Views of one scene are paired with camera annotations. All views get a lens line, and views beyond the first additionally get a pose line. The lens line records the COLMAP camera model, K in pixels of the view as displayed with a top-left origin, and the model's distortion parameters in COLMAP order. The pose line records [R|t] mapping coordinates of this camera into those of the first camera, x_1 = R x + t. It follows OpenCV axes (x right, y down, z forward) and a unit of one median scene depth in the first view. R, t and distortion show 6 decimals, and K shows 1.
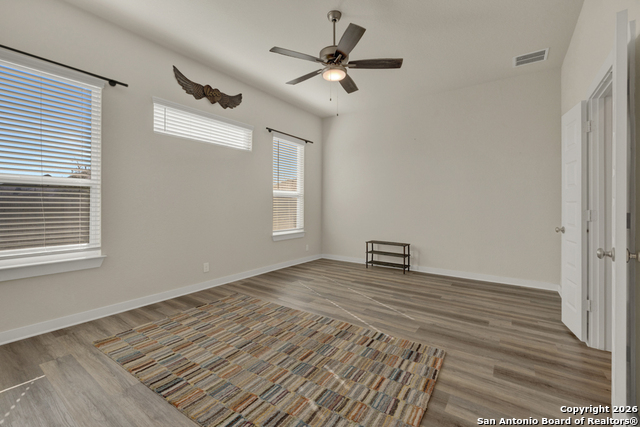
lens RADIAL K [[275.3, 0, 318.5], [0, 275.3, 206.7], [0, 0, 1]] dist [-0.007875, 0.001647]
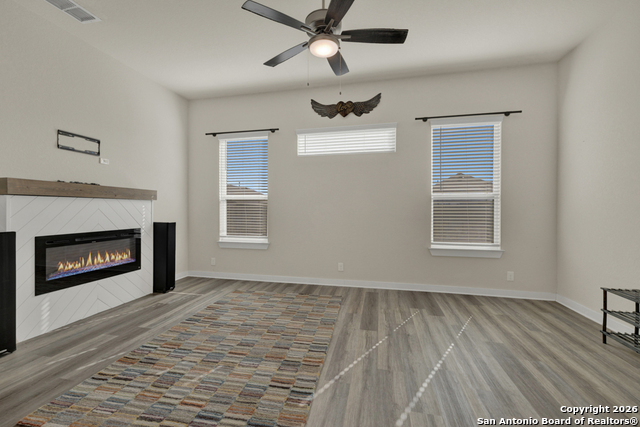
lens RADIAL K [[275.3, 0, 319.6], [0, 275.3, 213.8], [0, 0, 1]] dist [-0.007875, 0.001647]
pose [[0.384586, 0.010378, -0.923031, 0.881274], [-0.007885, 0.999937, 0.007957, -0.000670], [0.923056, 0.004218, 0.384643, 0.750346]]
